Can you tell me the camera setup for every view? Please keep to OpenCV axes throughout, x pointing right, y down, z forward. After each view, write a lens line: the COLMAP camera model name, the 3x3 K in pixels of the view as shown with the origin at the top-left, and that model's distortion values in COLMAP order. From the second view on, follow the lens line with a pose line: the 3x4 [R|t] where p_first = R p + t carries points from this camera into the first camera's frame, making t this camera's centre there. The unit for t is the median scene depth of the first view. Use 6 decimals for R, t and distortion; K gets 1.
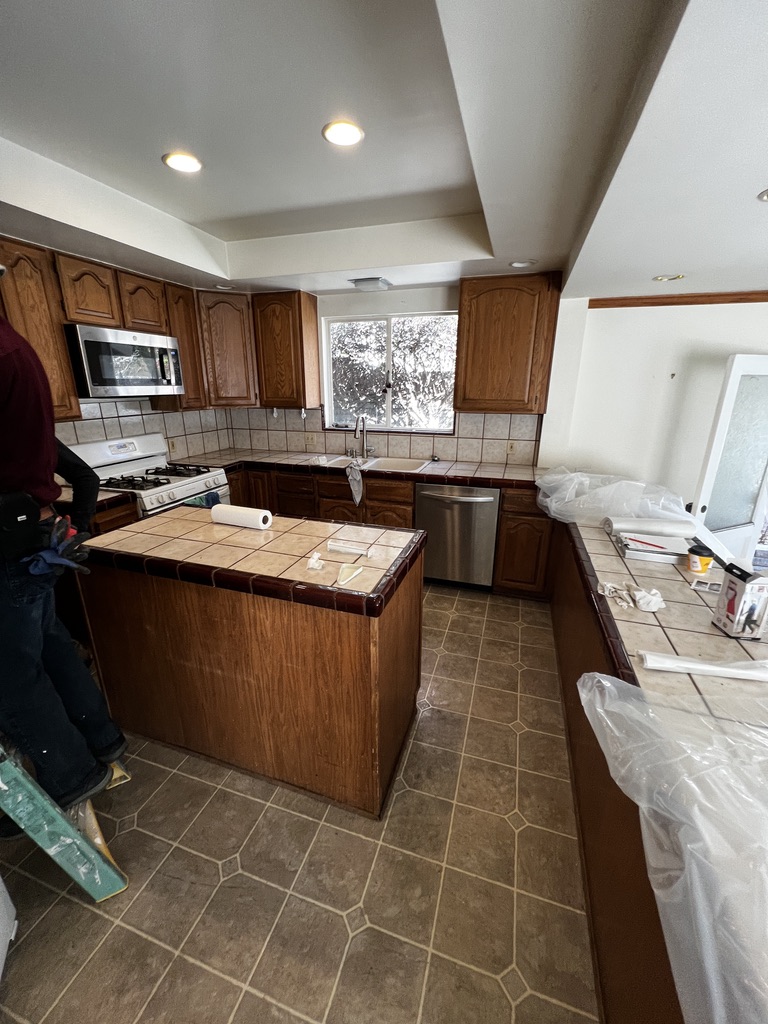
lens RADIAL K [[409.5, 0, 384.2], [0, 409.5, 514.3], [0, 0, 1]] dist [-0.001114, 0.000265]
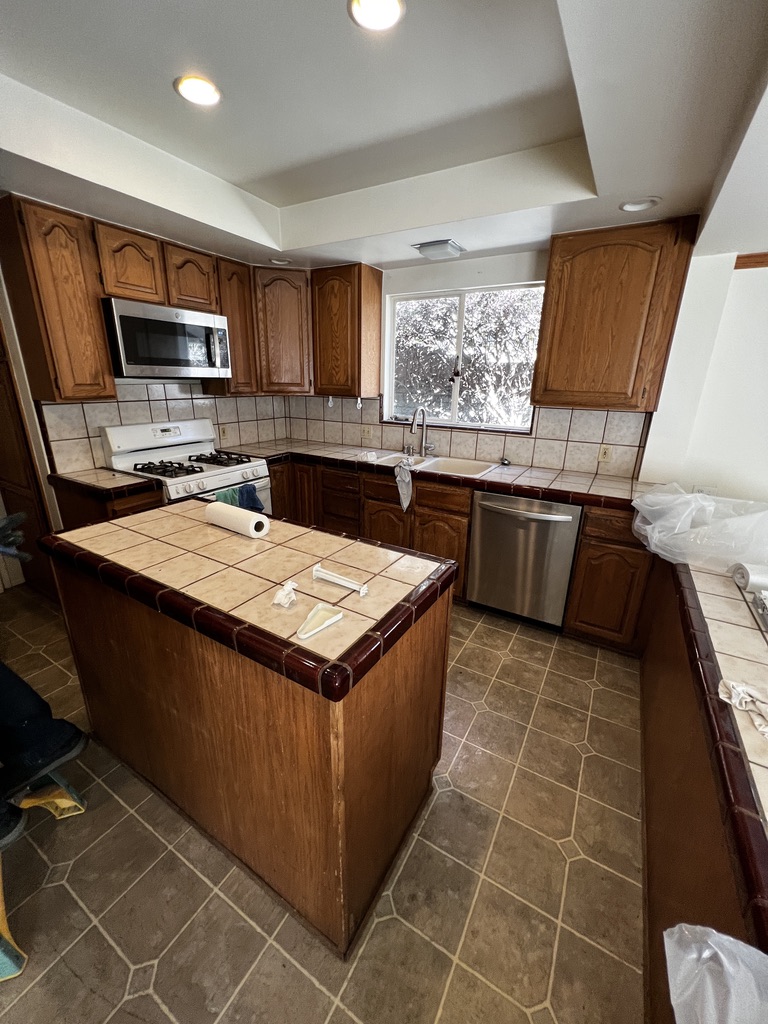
lens RADIAL K [[409.5, 0, 384.3], [0, 409.5, 512.9], [0, 0, 1]] dist [-0.001114, 0.000265]
pose [[0.976358, 0.084162, -0.199103, 0.085374], [-0.083108, 0.996447, 0.013657, -0.034225], [0.199545, 0.003213, 0.979883, 0.194345]]
